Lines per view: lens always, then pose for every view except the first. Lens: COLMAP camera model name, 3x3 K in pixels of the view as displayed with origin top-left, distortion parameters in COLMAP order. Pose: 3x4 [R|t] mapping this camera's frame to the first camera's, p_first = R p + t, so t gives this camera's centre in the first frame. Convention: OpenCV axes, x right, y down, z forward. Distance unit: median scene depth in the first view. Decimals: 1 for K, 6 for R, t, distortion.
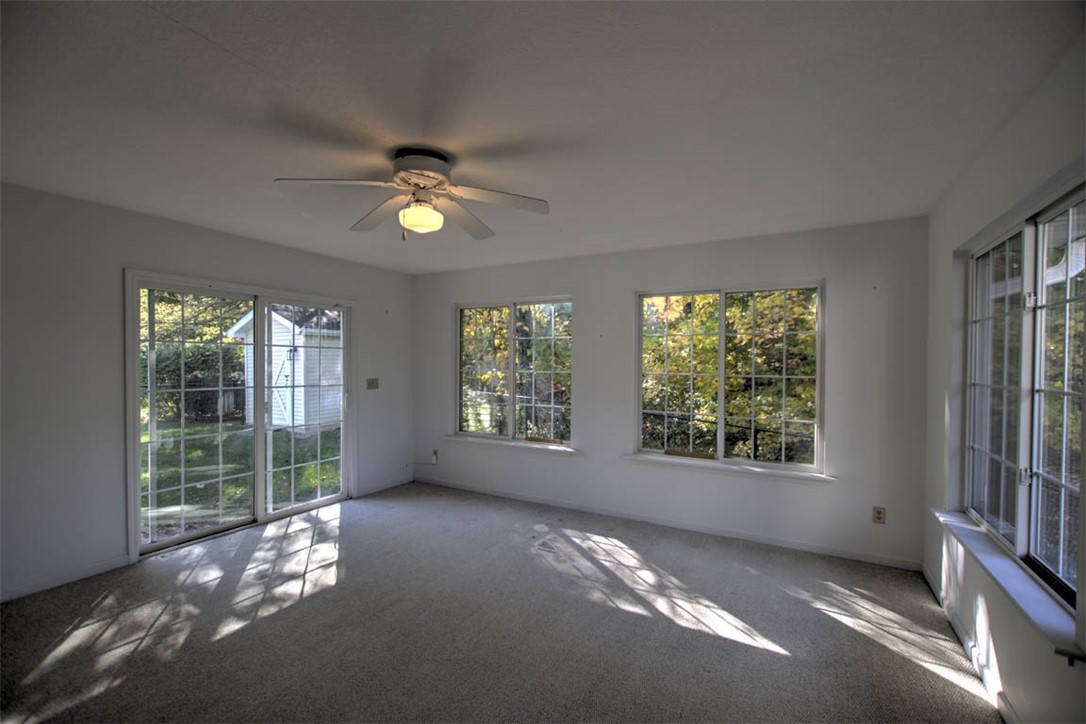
lens RADIAL K [[471.4, 0, 542.8], [0, 471.4, 366.8], [0, 0, 1]] dist [0.007501, -0.002847]
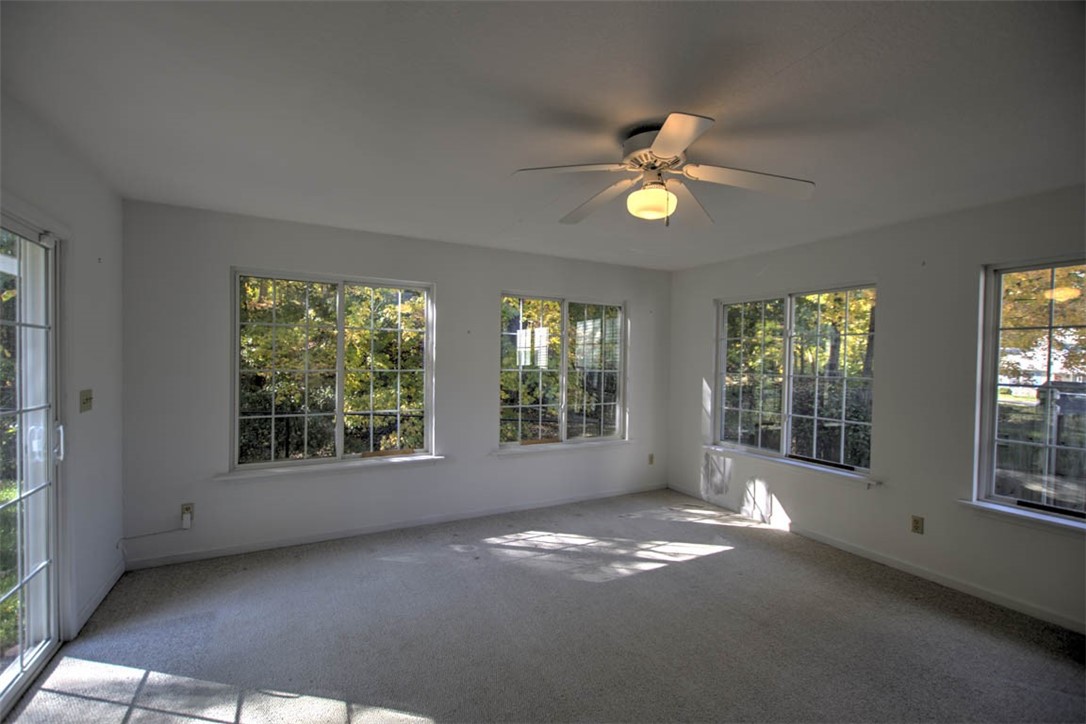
lens RADIAL K [[471.4, 0, 536.5], [0, 471.4, 358.7], [0, 0, 1]] dist [0.007501, -0.002847]
pose [[0.542915, 0.002558, 0.839784, -0.632841], [0.002030, 0.999988, -0.004358, -0.006346], [-0.839785, 0.004071, 0.542904, 0.383643]]
